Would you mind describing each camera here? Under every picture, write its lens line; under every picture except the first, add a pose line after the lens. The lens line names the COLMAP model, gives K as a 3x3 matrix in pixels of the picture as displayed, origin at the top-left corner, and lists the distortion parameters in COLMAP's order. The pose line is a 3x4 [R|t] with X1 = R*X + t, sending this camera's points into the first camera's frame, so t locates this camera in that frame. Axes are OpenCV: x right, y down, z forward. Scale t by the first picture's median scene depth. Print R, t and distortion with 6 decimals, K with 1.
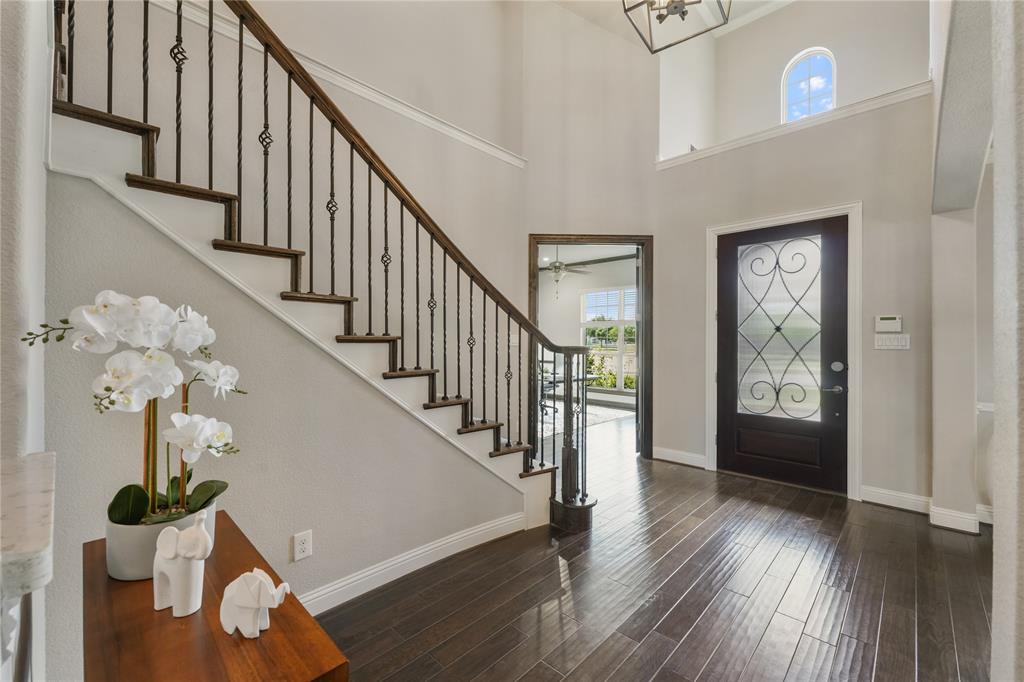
lens RADIAL K [[414.3, 0, 513.7], [0, 414.3, 341.1], [0, 0, 1]] dist [0.003320, -0.000169]
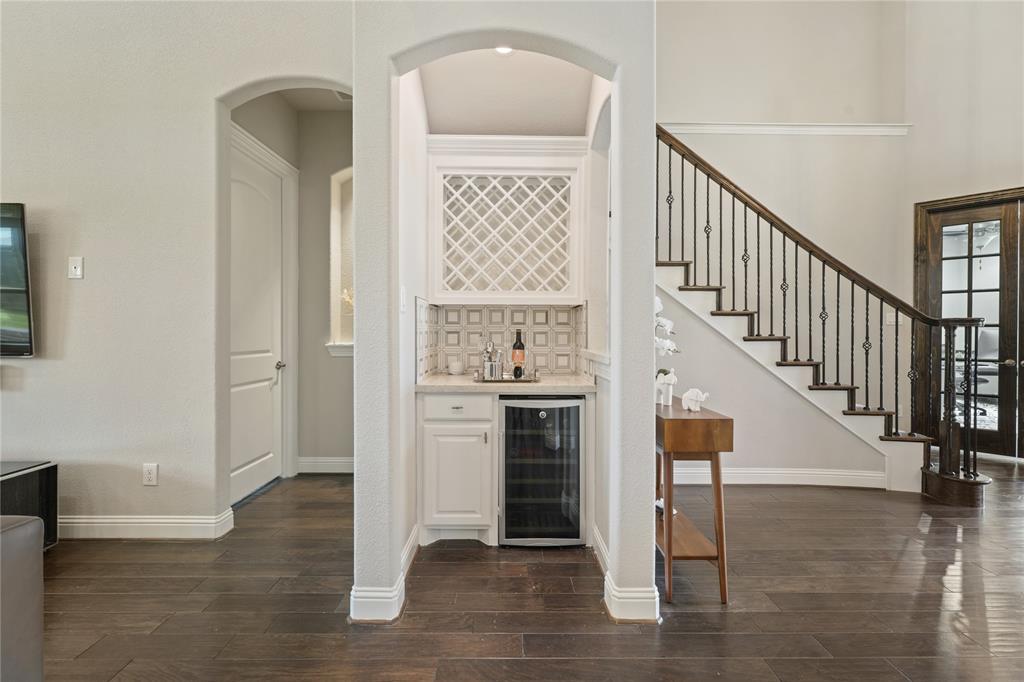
lens RADIAL K [[414.3, 0, 516.9], [0, 414.3, 339.7], [0, 0, 1]] dist [0.003320, -0.000169]
pose [[0.697169, -0.000414, -0.716907, 0.156160], [0.001725, 0.999998, 0.001100, 0.076651], [0.716905, -0.002004, 0.697168, -0.524371]]
